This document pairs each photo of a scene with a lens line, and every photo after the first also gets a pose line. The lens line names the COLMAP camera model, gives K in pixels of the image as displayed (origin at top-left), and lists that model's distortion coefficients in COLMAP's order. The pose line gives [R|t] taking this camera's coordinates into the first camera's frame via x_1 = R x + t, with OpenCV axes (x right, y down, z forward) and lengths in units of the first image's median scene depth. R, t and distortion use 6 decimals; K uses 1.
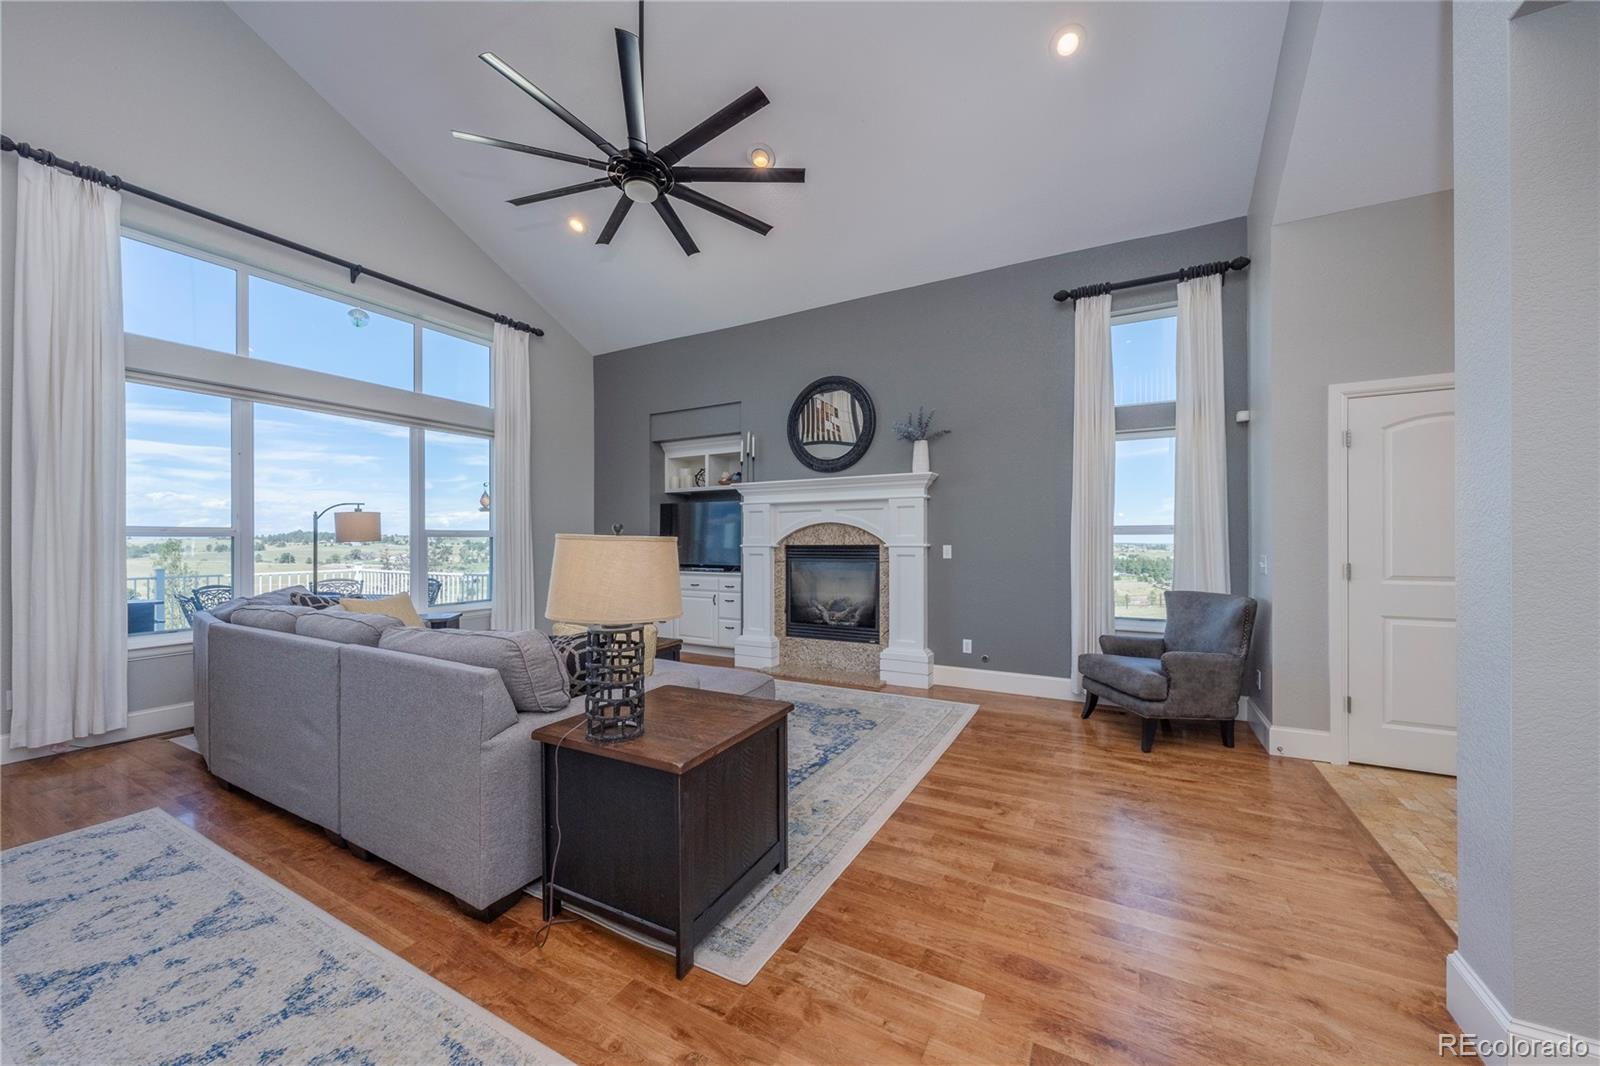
lens RADIAL K [[581.9, 0, 808.5], [0, 581.9, 534.3], [0, 0, 1]] dist [0.000007, 0.000074]
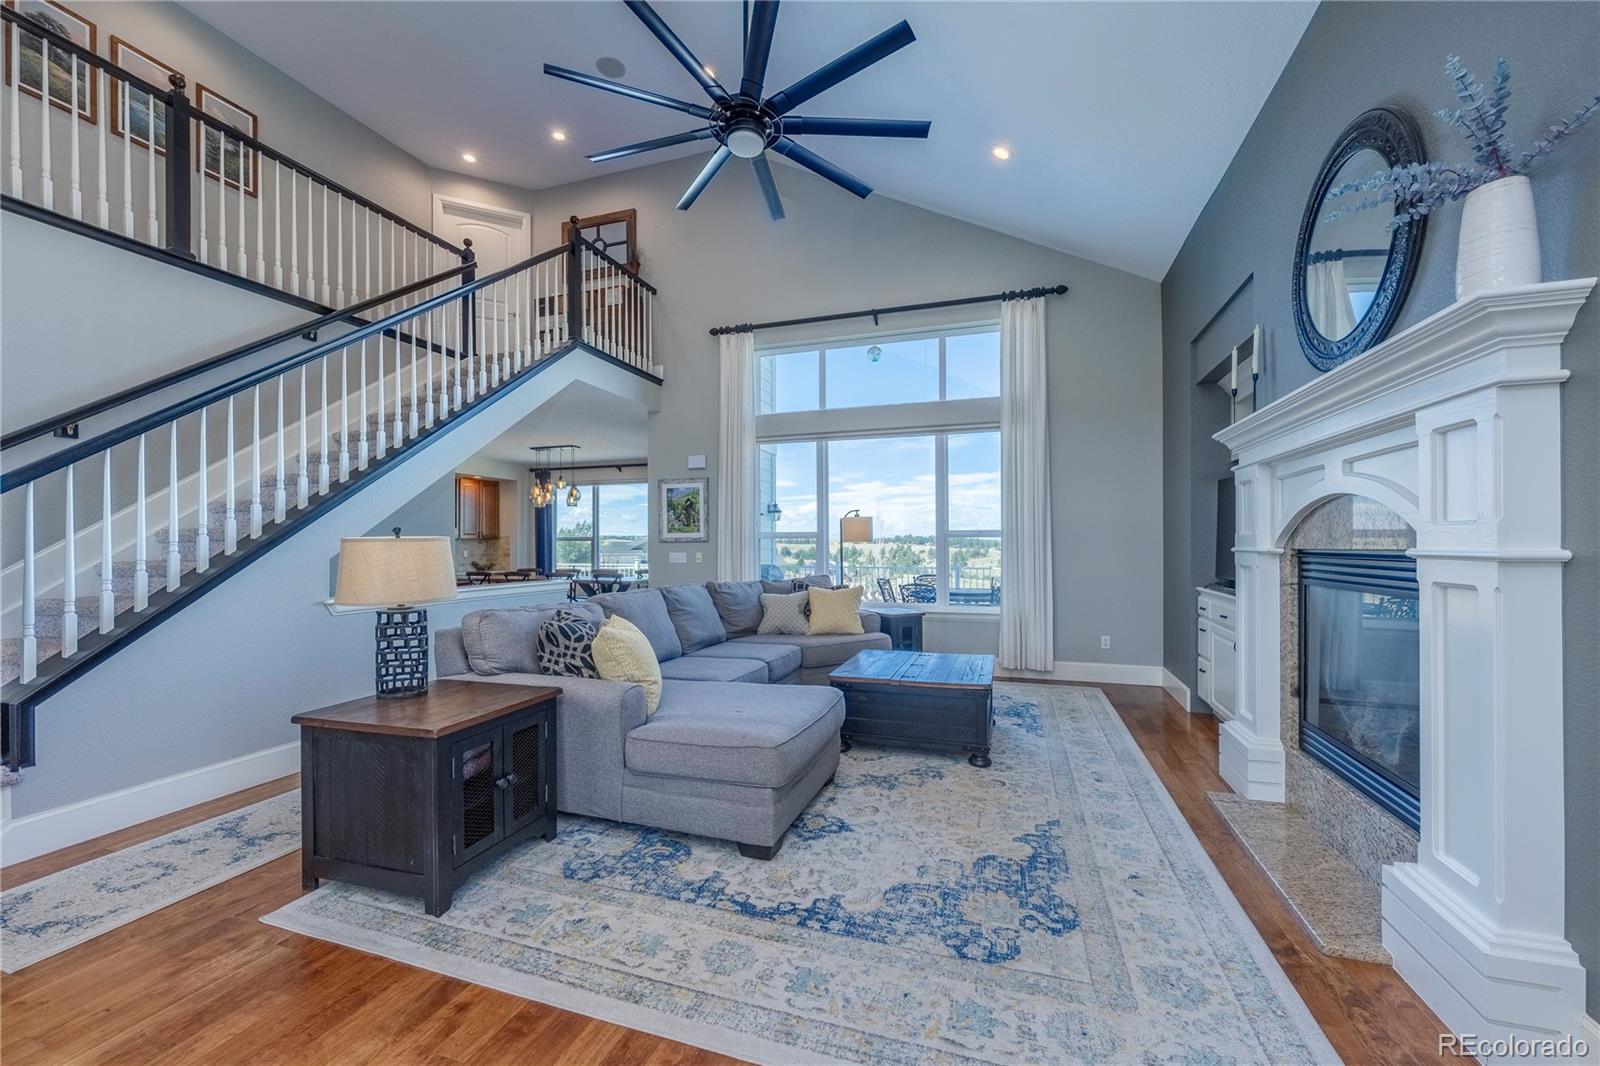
lens RADIAL K [[618.1, 0, 807.2], [0, 618.1, 541.8], [0, 0, 1]] dist [-0.006792, -0.000117]
pose [[0.174054, -0.002624, -0.984733, 0.502190], [0.009685, 0.999953, -0.000953, 0.013680], [0.984688, -0.009371, 0.174072, 0.729859]]
